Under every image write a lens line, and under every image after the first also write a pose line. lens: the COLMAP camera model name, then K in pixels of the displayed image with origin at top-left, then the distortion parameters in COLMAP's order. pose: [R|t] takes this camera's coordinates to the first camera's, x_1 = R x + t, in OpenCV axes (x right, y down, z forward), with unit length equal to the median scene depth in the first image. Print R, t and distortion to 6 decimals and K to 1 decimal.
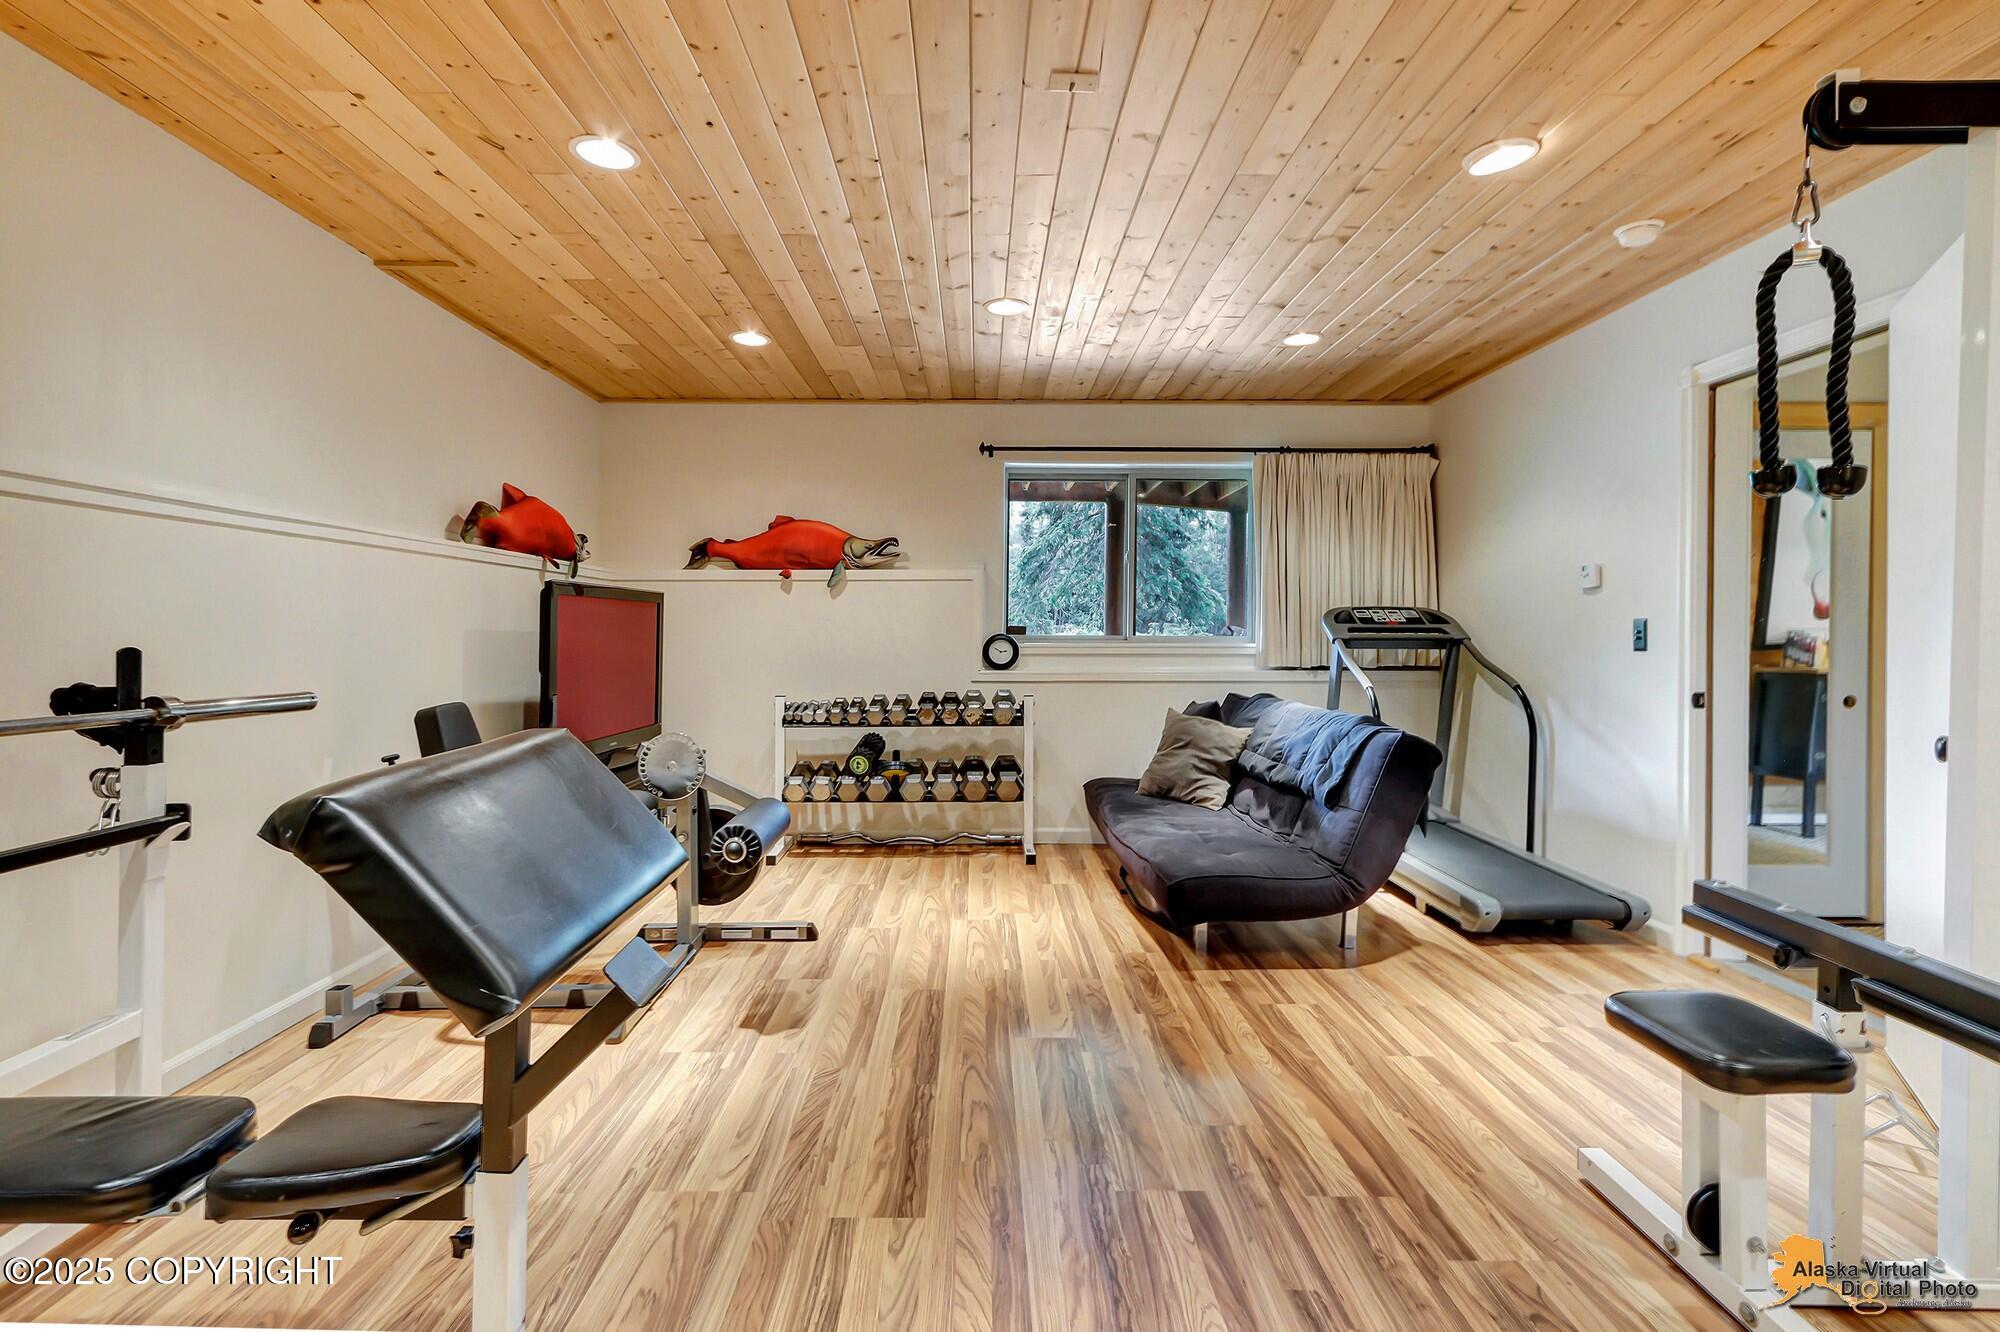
lens RADIAL K [[947.0, 0, 1001.8], [0, 947.0, 651.8], [0, 0, 1]] dist [0.001847, 0.000188]
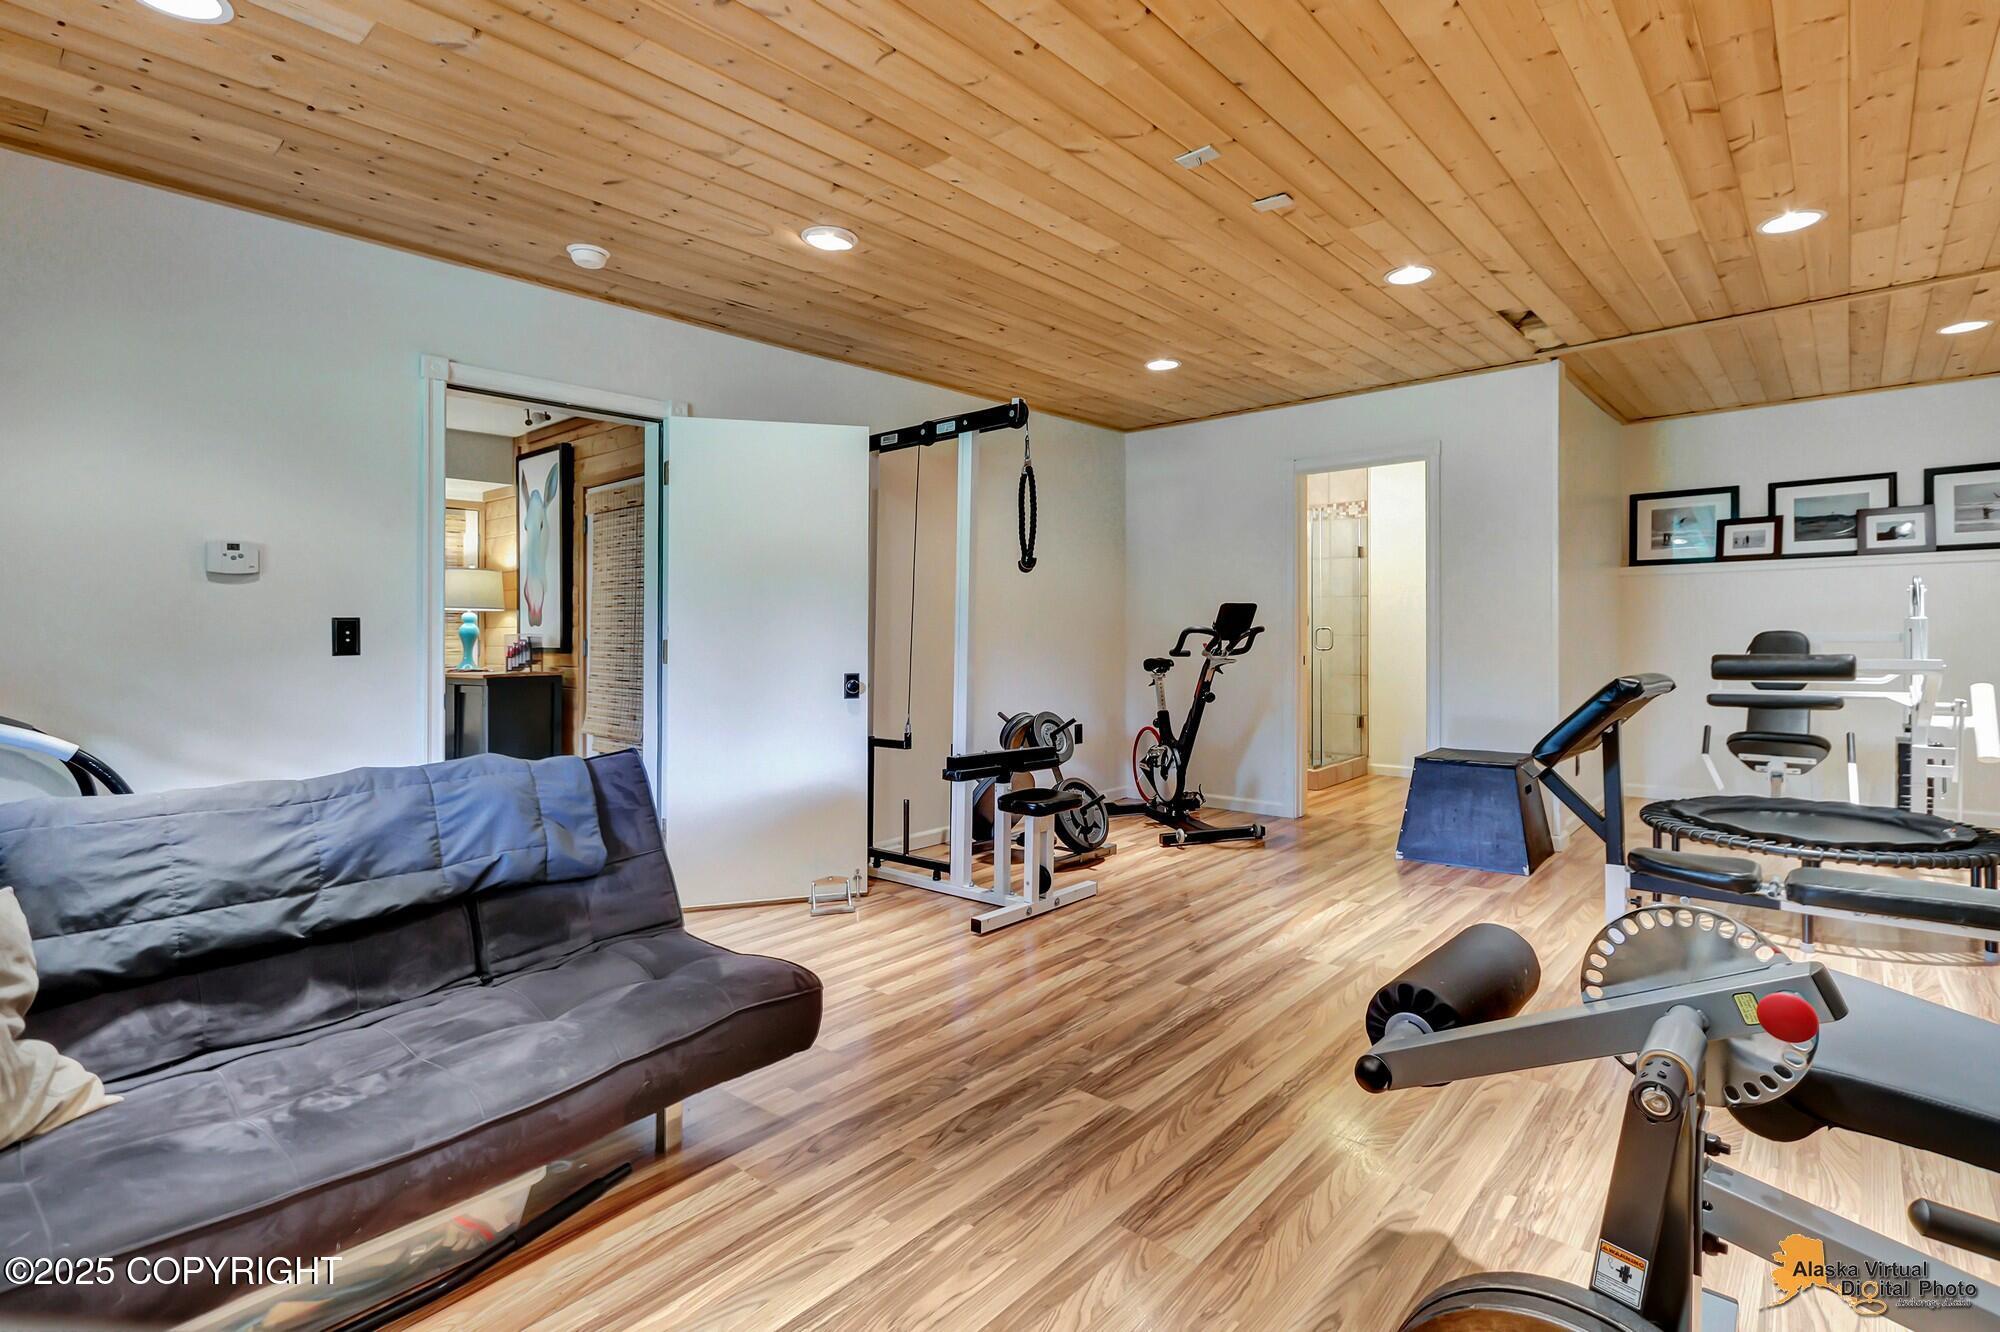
lens RADIAL K [[947.0, 0, 1006.5], [0, 947.0, 649.7], [0, 0, 1]] dist [0.001847, 0.000188]
pose [[-0.724309, -0.009818, 0.689405, -0.503301], [0.022983, 0.998999, 0.038373, -0.036209], [-0.689092, 0.043638, -0.723359, 1.751088]]
